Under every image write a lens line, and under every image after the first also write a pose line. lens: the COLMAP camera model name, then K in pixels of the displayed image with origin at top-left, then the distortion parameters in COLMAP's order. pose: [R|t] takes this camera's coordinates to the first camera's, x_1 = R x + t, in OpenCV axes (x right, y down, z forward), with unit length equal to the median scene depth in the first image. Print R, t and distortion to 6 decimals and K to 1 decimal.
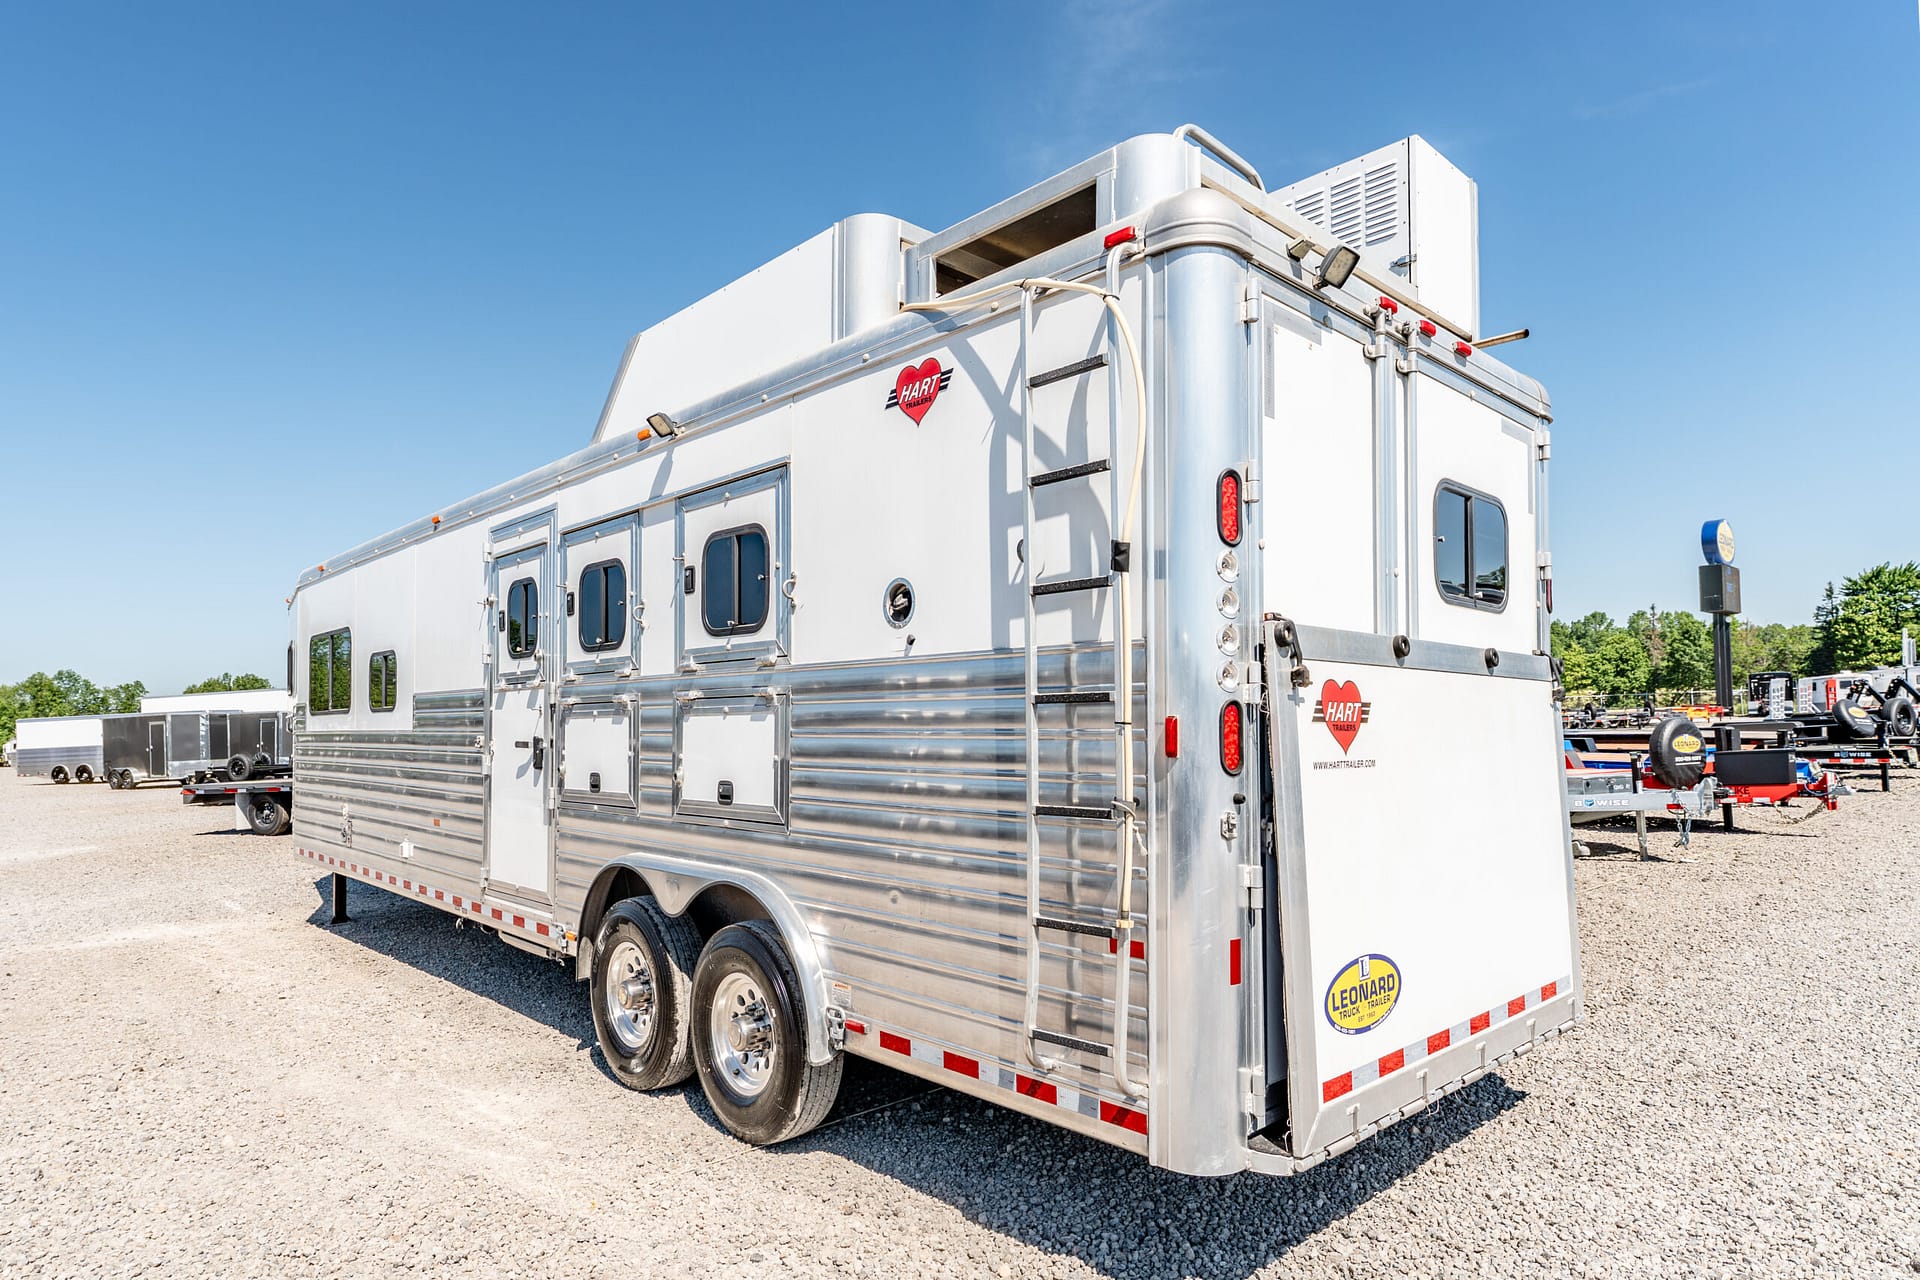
lens RADIAL K [[1144.6, 0, 957.4], [0, 1144.6, 686.5], [0, 0, 1]] dist [0.000457, -0.001109]
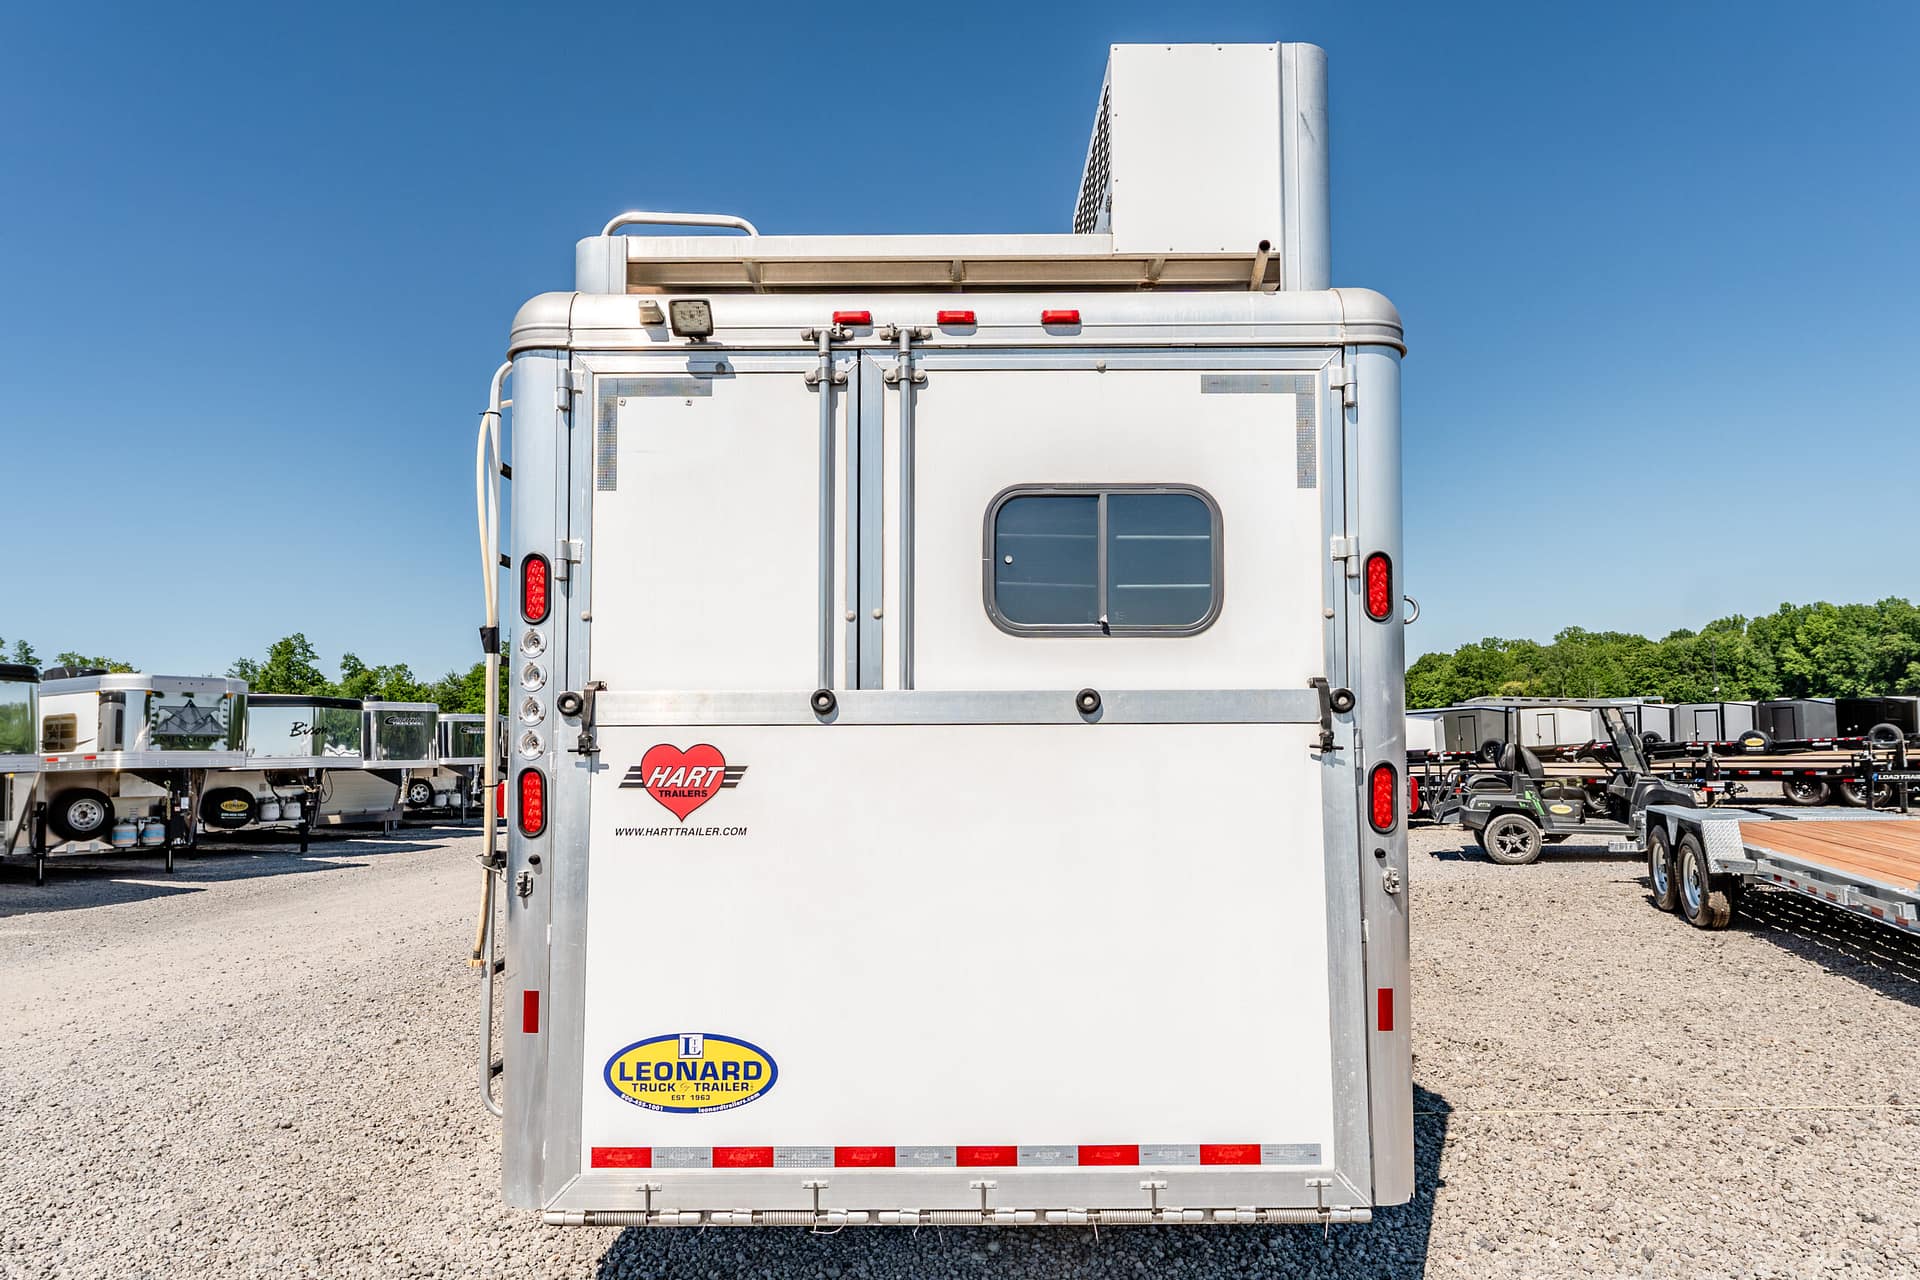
lens RADIAL K [[1144.6, 0, 957.4], [0, 1144.6, 686.5], [0, 0, 1]] dist [0.000457, -0.001109]
pose [[0.744229, -0.032439, -0.667136, 0.619495], [0.029706, 0.999439, -0.015458, -0.017460], [0.667263, -0.008313, 0.744776, 0.231819]]
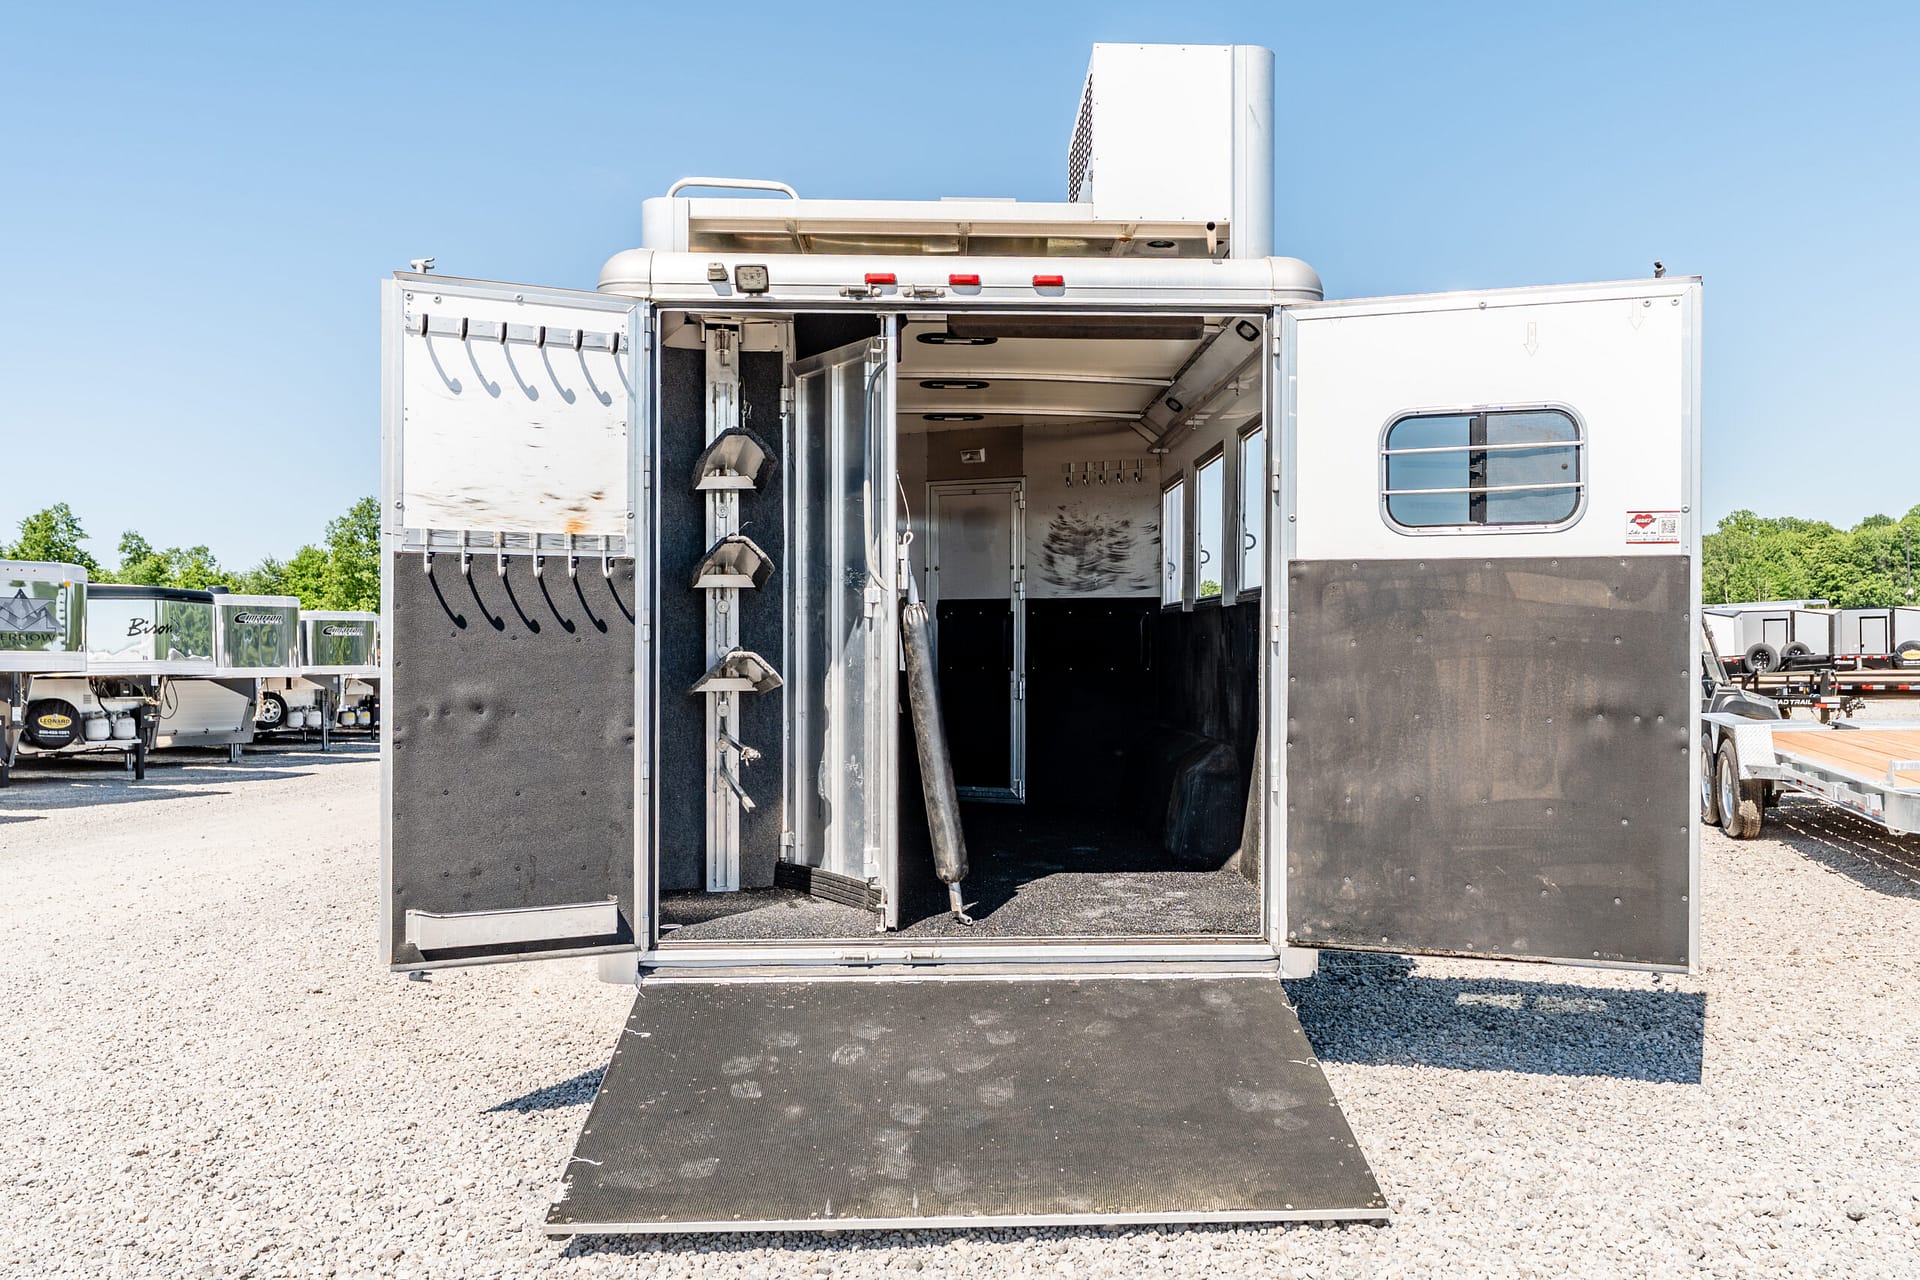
lens RADIAL K [[1575.6, 0, 1025.2], [0, 1575.6, 636.2], [0, 0, 1]] dist [-0.010411, 0.004148]
pose [[0.777863, -0.005462, -0.628411, 0.873160], [0.023308, 0.999525, 0.020164, -0.008121], [0.628002, -0.030332, 0.777620, -0.068898]]
